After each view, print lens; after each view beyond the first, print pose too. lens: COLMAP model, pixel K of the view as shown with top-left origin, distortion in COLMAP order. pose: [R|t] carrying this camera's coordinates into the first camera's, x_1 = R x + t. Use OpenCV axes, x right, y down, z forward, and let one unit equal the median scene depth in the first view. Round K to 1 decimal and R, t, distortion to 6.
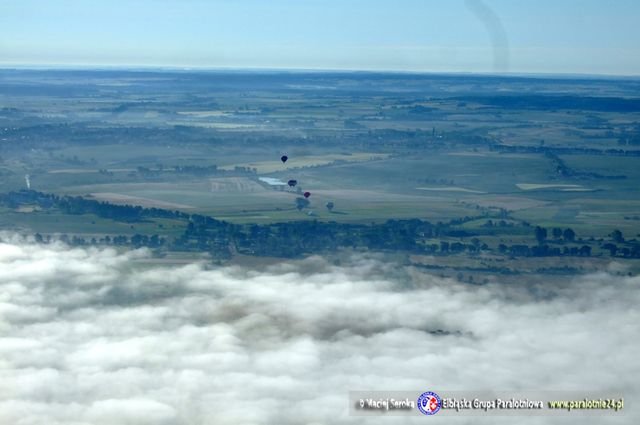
lens RADIAL K [[2177.9, 0, 319.8], [0, 2177.9, 212.4], [0, 0, 1]] dist [-0.011494, 0.000000]
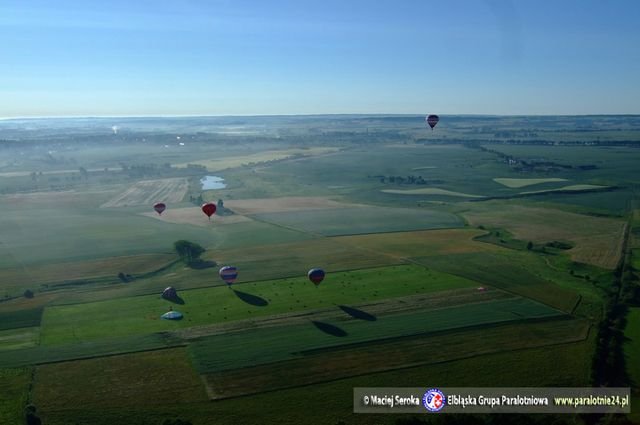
lens RADIAL K [[696.0, 0, 320.7], [0, 696.0, 210.3], [0, 0, 1]] dist [-0.042218, 0.000000]
pose [[0.999599, -0.024422, 0.014332, 0.016019], [0.023460, 0.997685, 0.063822, -0.018271], [-0.015857, -0.063460, 0.997858, 0.659591]]
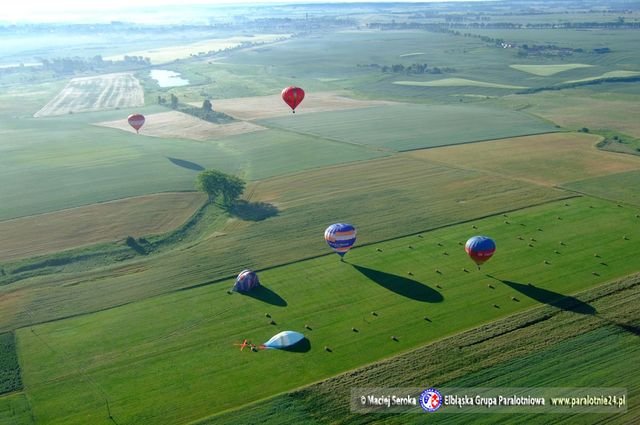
lens RADIAL K [[696.0, 0, 322.3], [0, 696.0, 214.5], [0, 0, 1]] dist [-0.042218, 0.000000]
pose [[0.987889, -0.074536, 0.136085, -0.005740], [0.042597, 0.973646, 0.224053, -0.017647], [-0.149198, -0.215543, 0.965029, 0.706241]]
